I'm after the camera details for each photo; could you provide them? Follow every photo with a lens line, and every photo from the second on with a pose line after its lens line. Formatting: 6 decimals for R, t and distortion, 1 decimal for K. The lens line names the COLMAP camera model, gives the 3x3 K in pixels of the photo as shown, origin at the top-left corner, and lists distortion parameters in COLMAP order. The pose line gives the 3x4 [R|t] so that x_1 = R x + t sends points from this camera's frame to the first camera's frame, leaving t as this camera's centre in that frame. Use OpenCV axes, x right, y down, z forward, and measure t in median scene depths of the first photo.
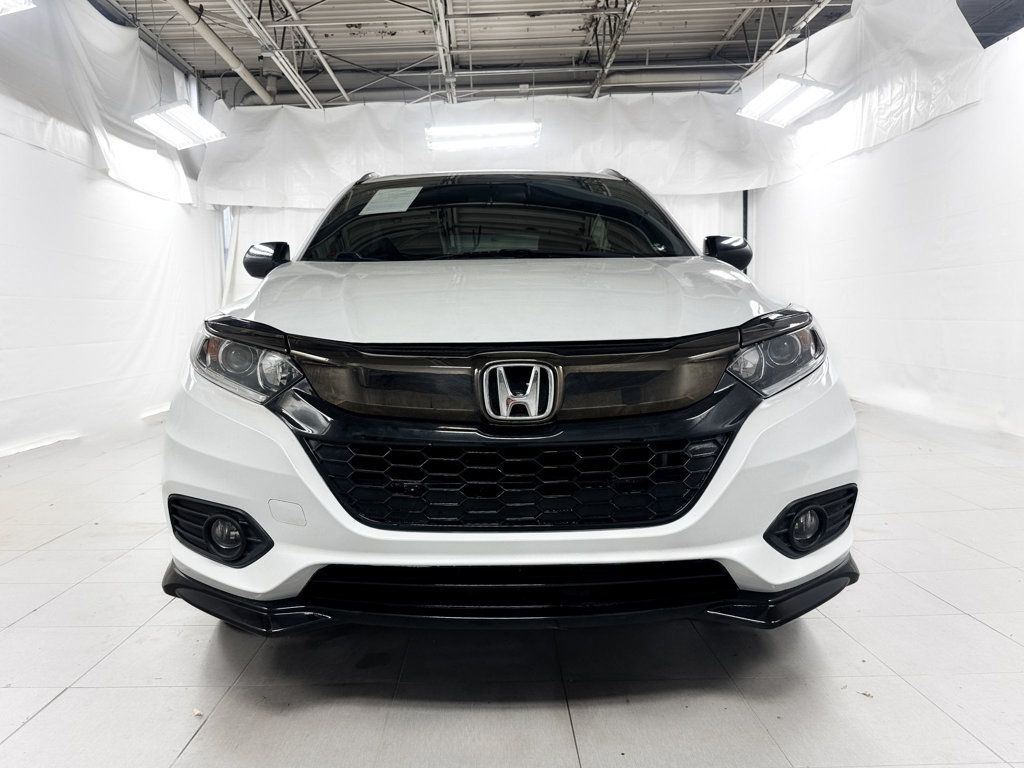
lens RADIAL K [[801.8, 0, 498.6], [0, 801.8, 387.0], [0, 0, 1]] dist [0.034207, -0.019291]
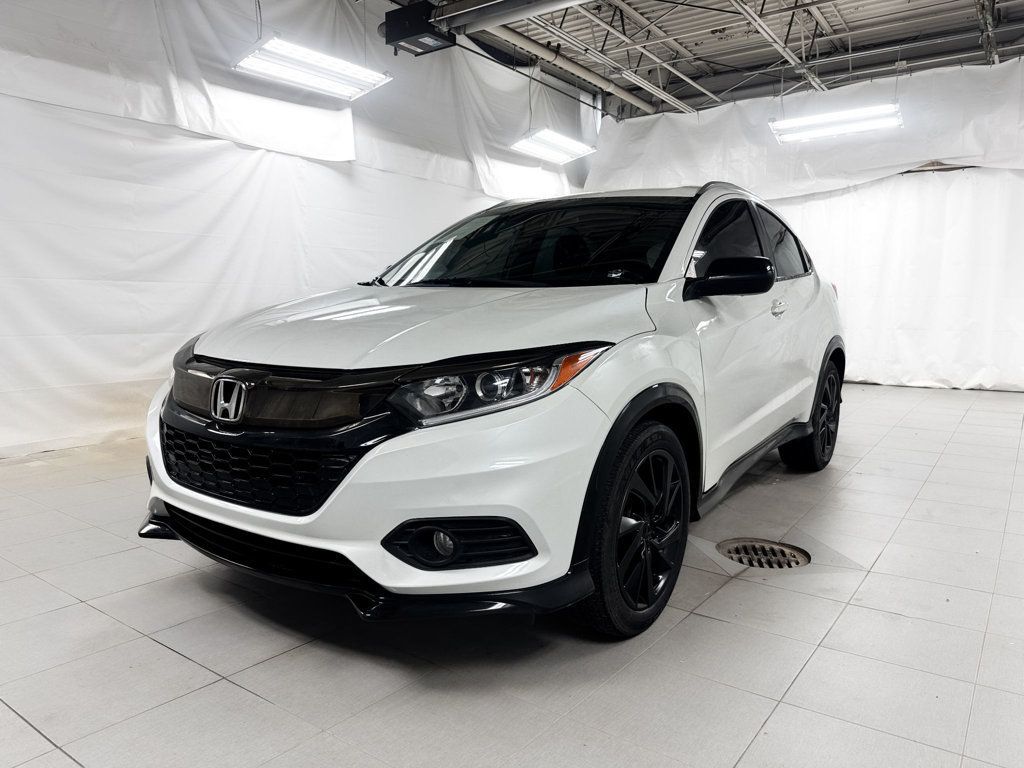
lens RADIAL K [[736.5, 0, 506.2], [0, 736.5, 391.6], [0, 0, 1]] dist [0.029116, -0.029168]
pose [[0.822050, 0.098317, -0.560864, 0.177848], [-0.074195, 0.995078, 0.065686, -0.020183], [0.564561, -0.012384, 0.825298, 0.035308]]
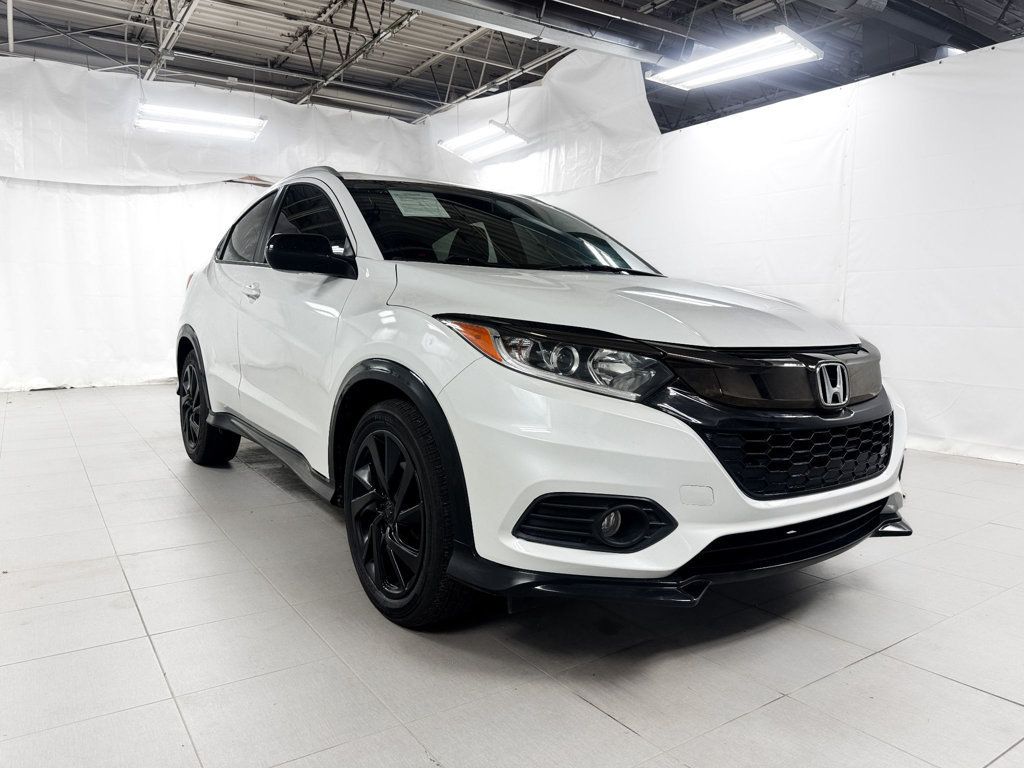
lens RADIAL K [[736.5, 0, 508.0], [0, 736.5, 381.9], [0, 0, 1]] dist [0.029116, -0.029168]
pose [[0.822010, -0.023623, 0.568983, -0.224010], [0.020495, 0.999719, 0.011896, -0.004869], [-0.569104, 0.001882, 0.822263, 0.059732]]
